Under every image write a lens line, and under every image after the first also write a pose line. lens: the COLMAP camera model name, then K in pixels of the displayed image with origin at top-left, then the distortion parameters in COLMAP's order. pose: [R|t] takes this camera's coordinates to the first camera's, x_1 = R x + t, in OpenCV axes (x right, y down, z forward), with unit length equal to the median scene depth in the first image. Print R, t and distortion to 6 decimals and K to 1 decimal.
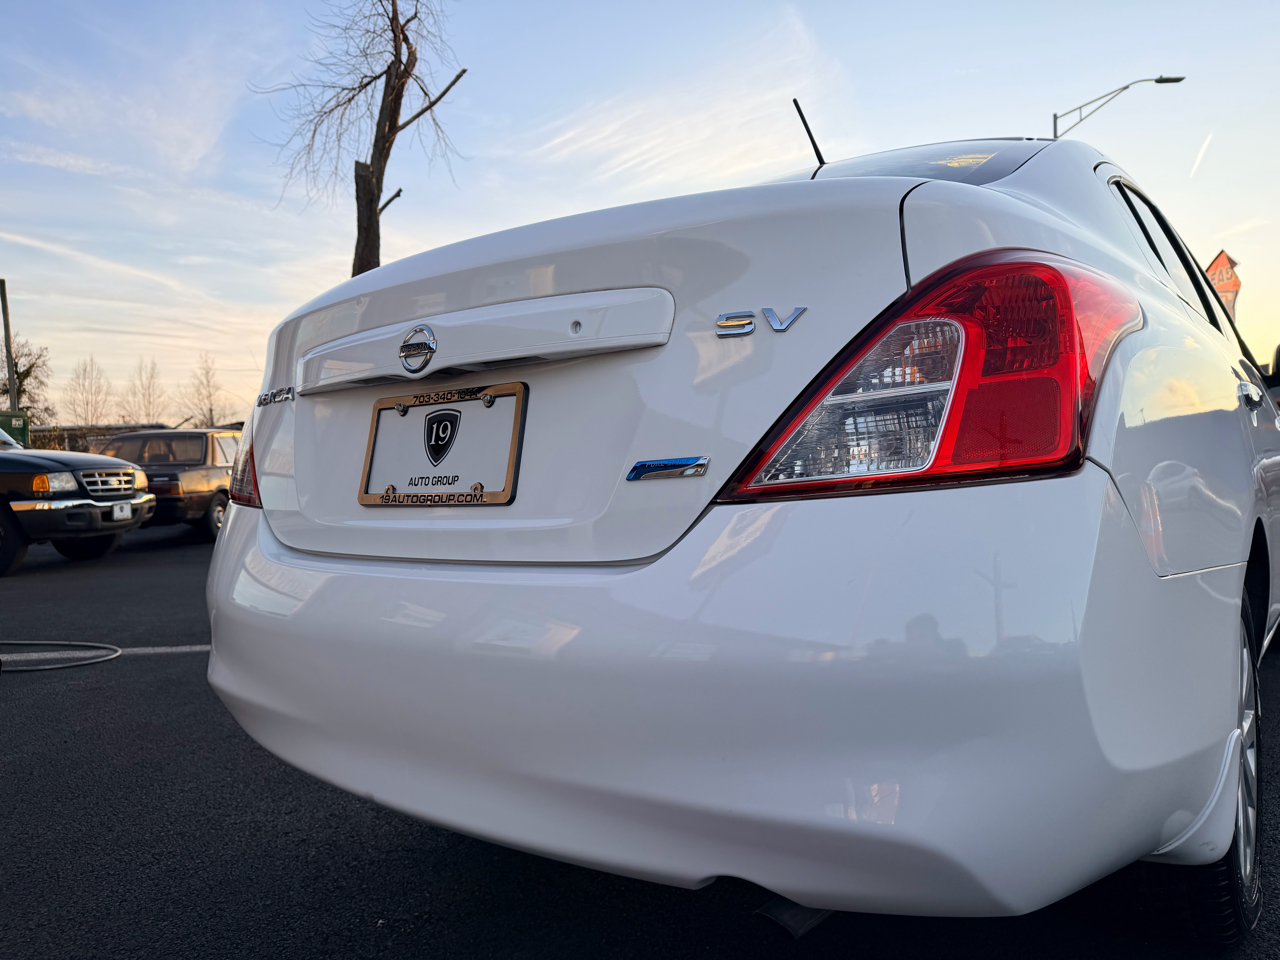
lens RADIAL K [[910.7, 0, 639.5], [0, 910.7, 481.6], [0, 0, 1]] dist [0.018830, -0.021272]
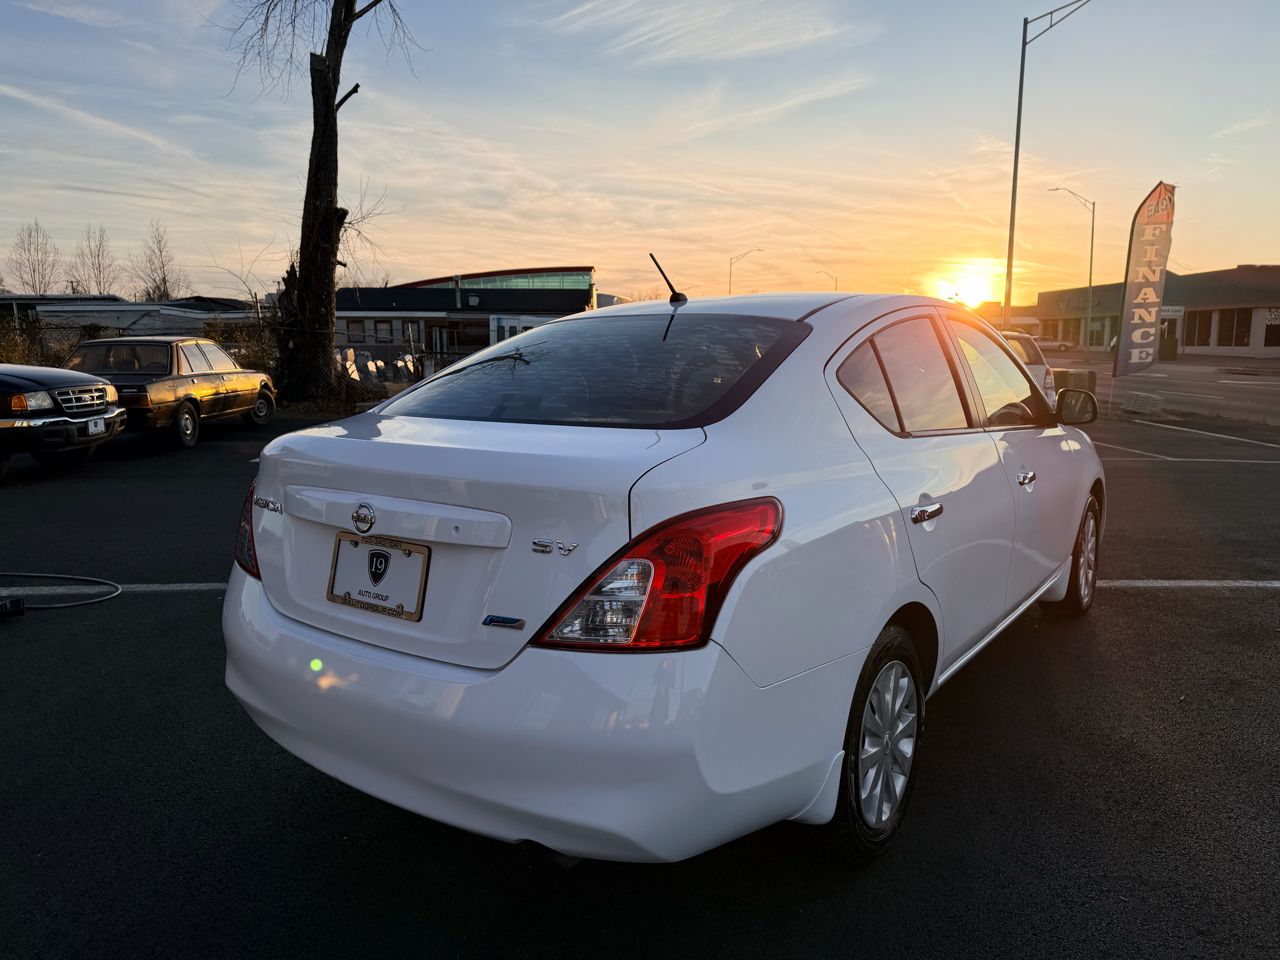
lens RADIAL K [[910.7, 0, 639.4], [0, 910.7, 481.8], [0, 0, 1]] dist [0.018830, -0.021272]
pose [[0.998950, 0.023580, 0.039280, 0.025040], [-0.028541, 0.990977, 0.130958, -0.059921], [-0.035837, -0.131942, 0.990609, -0.084417]]
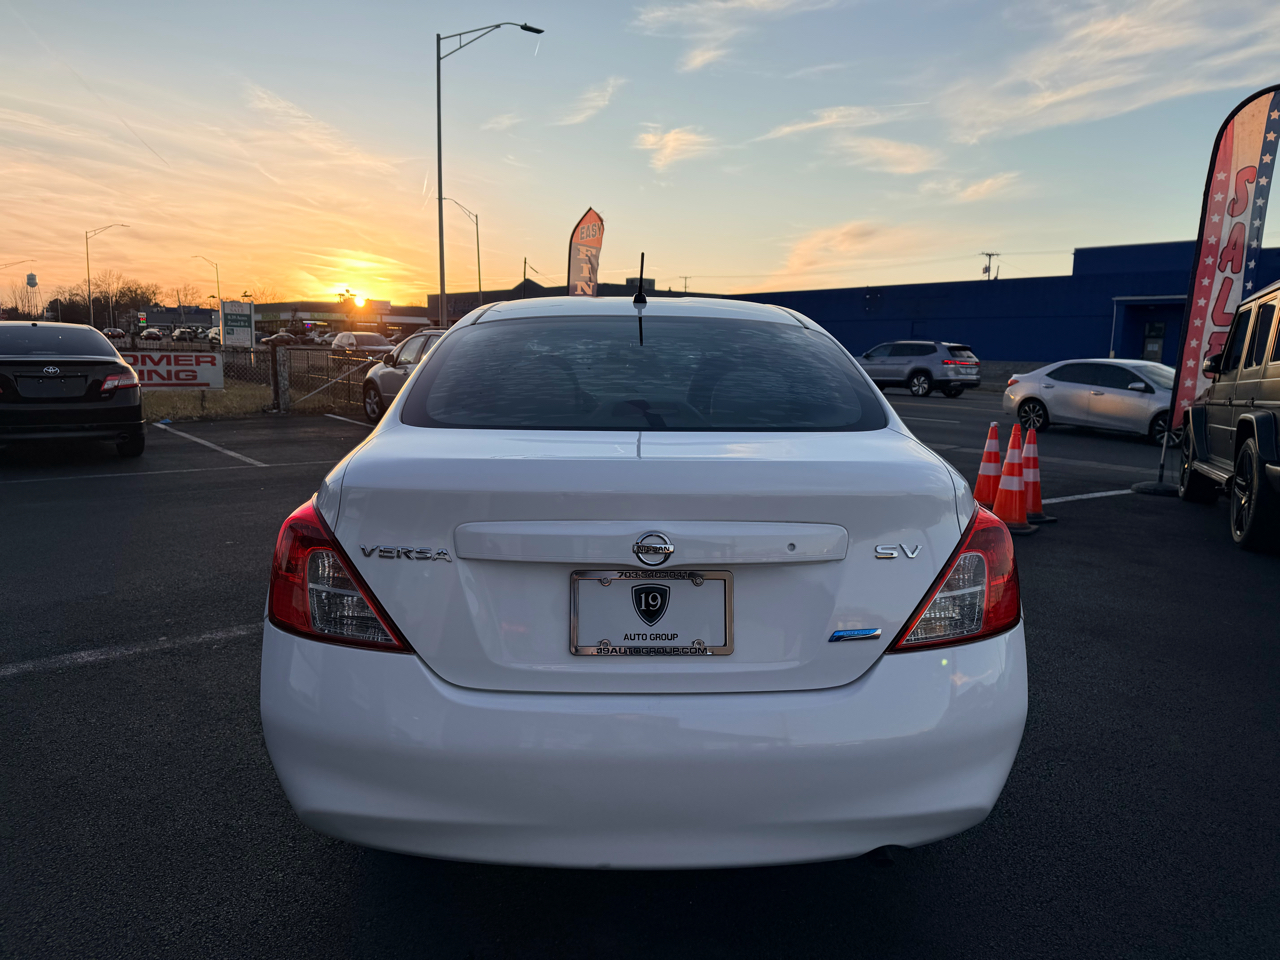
lens RADIAL K [[910.7, 0, 622.2], [0, 910.7, 489.5], [0, 0, 1]] dist [0.018830, -0.021272]
pose [[0.781523, -0.051698, 0.621730, -0.156995], [-0.032475, 0.991839, 0.123295, -0.055655], [-0.623030, -0.116549, 0.773466, -0.004528]]
